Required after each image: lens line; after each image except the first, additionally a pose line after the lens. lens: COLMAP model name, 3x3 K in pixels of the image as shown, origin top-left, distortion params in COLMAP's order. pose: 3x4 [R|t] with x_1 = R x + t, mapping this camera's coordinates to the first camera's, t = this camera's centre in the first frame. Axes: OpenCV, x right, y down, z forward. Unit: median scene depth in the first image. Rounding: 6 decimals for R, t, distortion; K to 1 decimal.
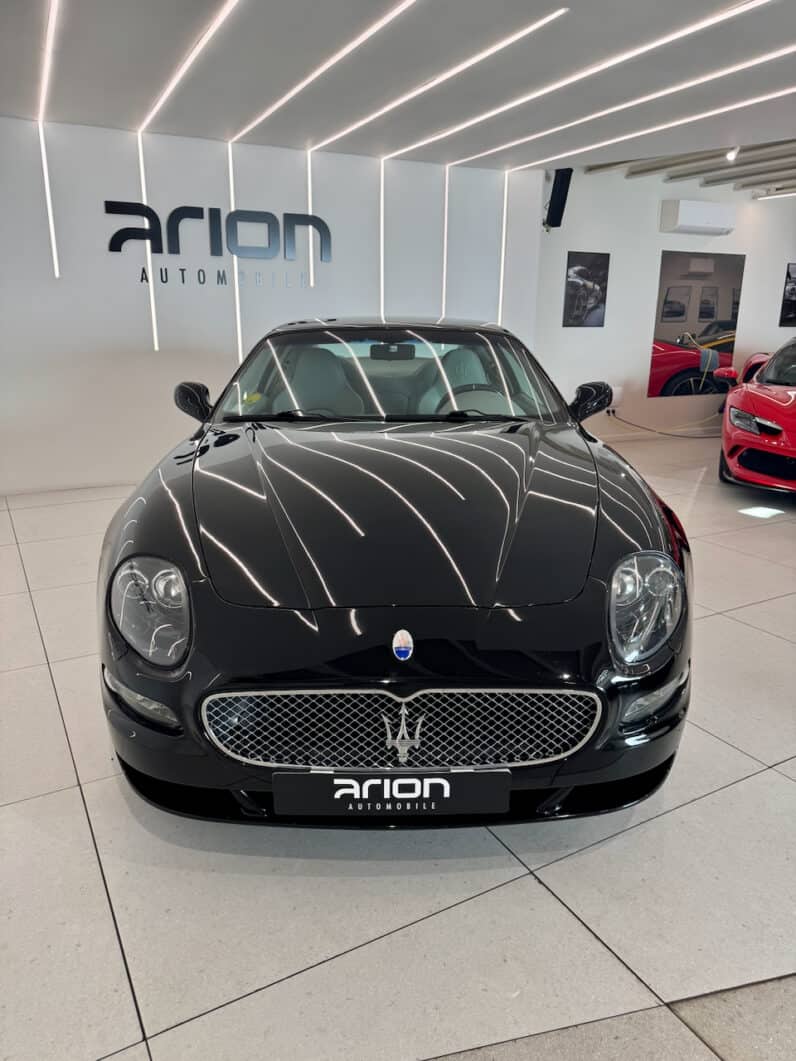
lens RADIAL K [[764.1, 0, 408.3], [0, 764.1, 533.7], [0, 0, 1]] dist [0.002579, -0.009950]
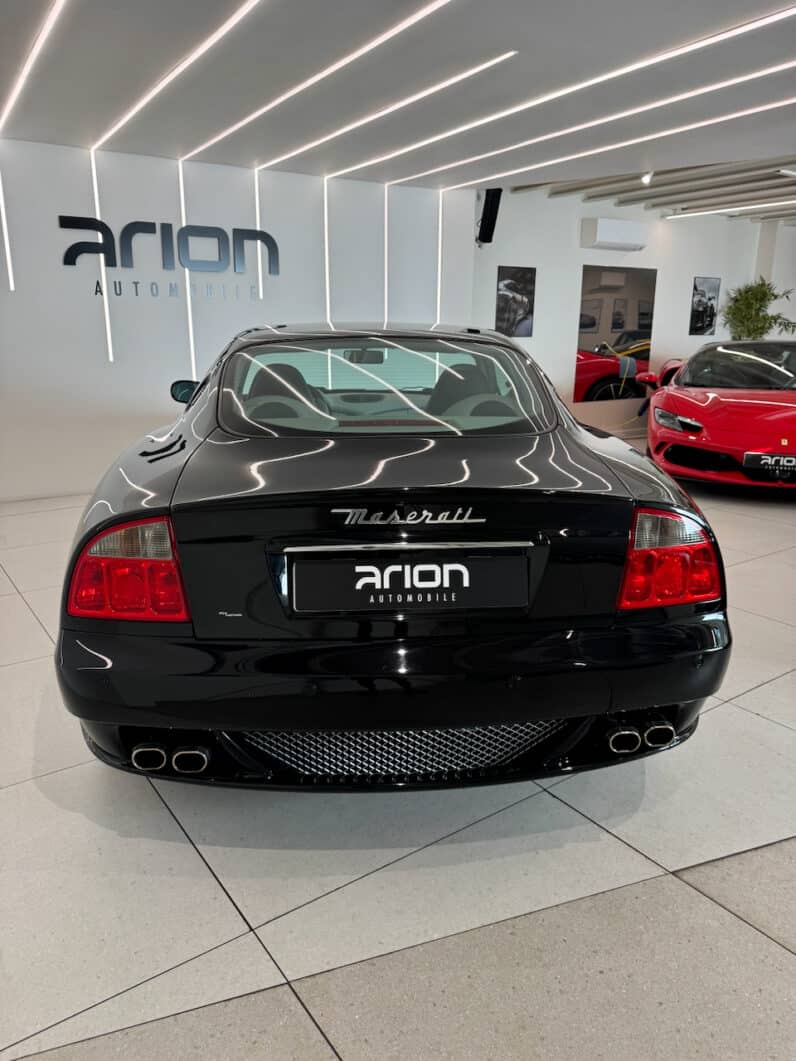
lens RADIAL K [[764.1, 0, 408.3], [0, 764.1, 533.7], [0, 0, 1]] dist [0.002579, -0.009950]
pose [[0.994116, -0.034262, 0.102759, -0.046839], [0.035979, 0.999242, -0.014897, 0.017964], [-0.102171, 0.018506, 0.994595, -0.046957]]
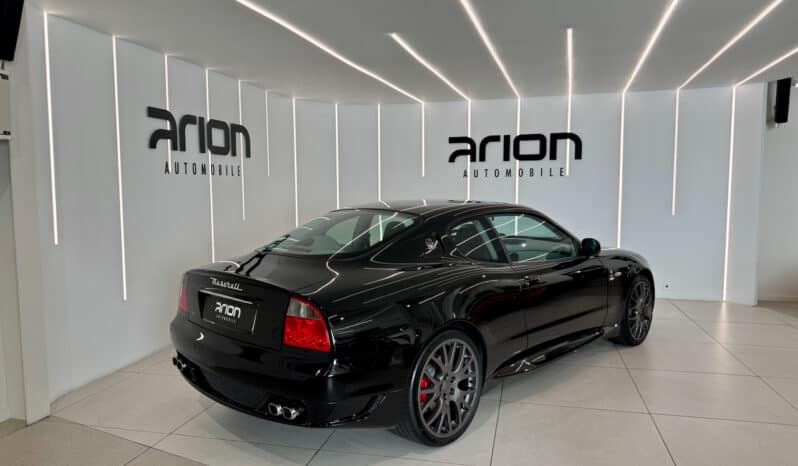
lens RADIAL K [[565.0, 0, 399.0], [0, 565.0, 233.0], [0, 0, 1]] dist [0.090446, -0.111296]
pose [[0.730193, 0.040851, -0.682019, 0.434872], [-0.173945, 0.976435, -0.127745, 0.001217], [0.660728, 0.211912, 0.720091, -0.047615]]
